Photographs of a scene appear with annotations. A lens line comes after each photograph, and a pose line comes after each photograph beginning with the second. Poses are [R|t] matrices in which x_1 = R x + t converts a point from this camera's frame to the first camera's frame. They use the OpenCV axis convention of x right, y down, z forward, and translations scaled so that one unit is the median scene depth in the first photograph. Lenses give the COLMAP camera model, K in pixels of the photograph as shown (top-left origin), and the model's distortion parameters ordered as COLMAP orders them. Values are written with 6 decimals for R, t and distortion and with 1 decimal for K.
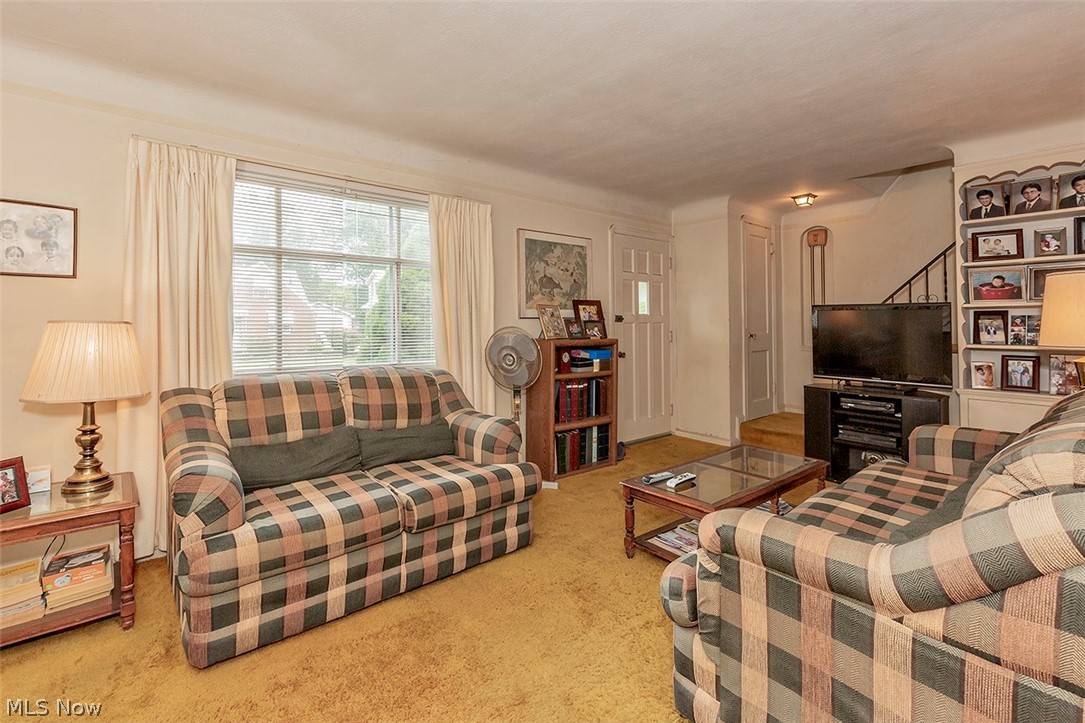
lens RADIAL K [[493.5, 0, 565.0], [0, 493.5, 320.3], [0, 0, 1]] dist [0.001231, -0.000166]
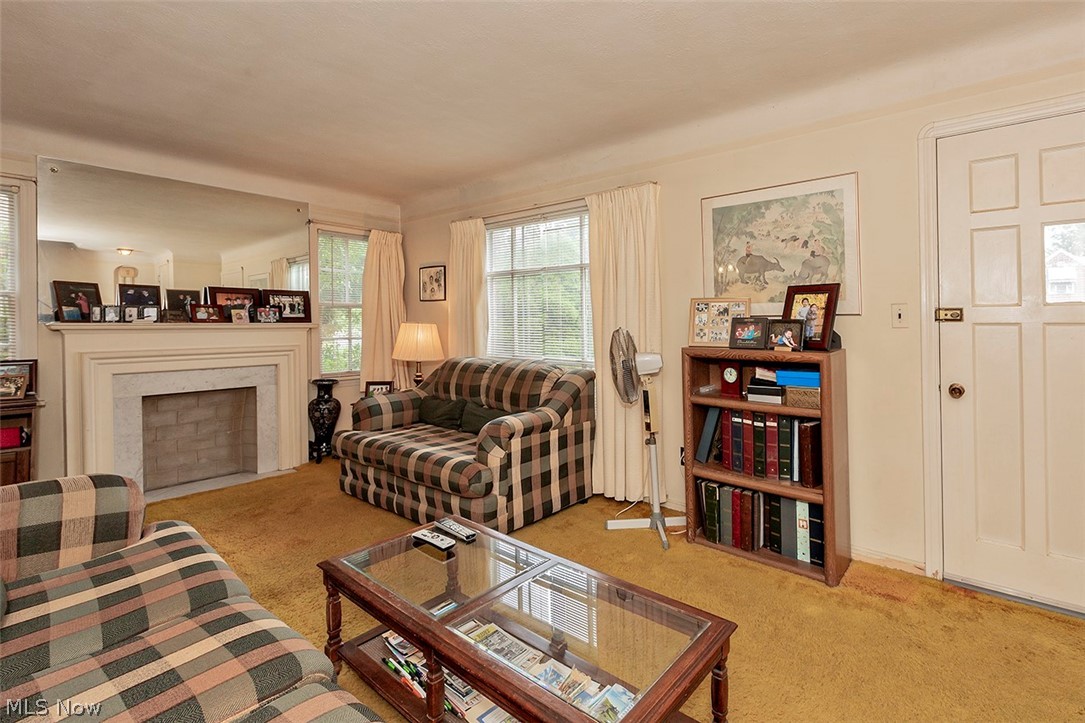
lens RADIAL K [[493.5, 0, 574.0], [0, 493.5, 325.8], [0, 0, 1]] dist [0.001231, -0.000166]
pose [[0.179871, 0.010017, -0.983639, 0.604851], [0.007520, 0.999905, 0.011558, -0.001226], [0.983661, -0.009476, 0.179779, 0.653552]]
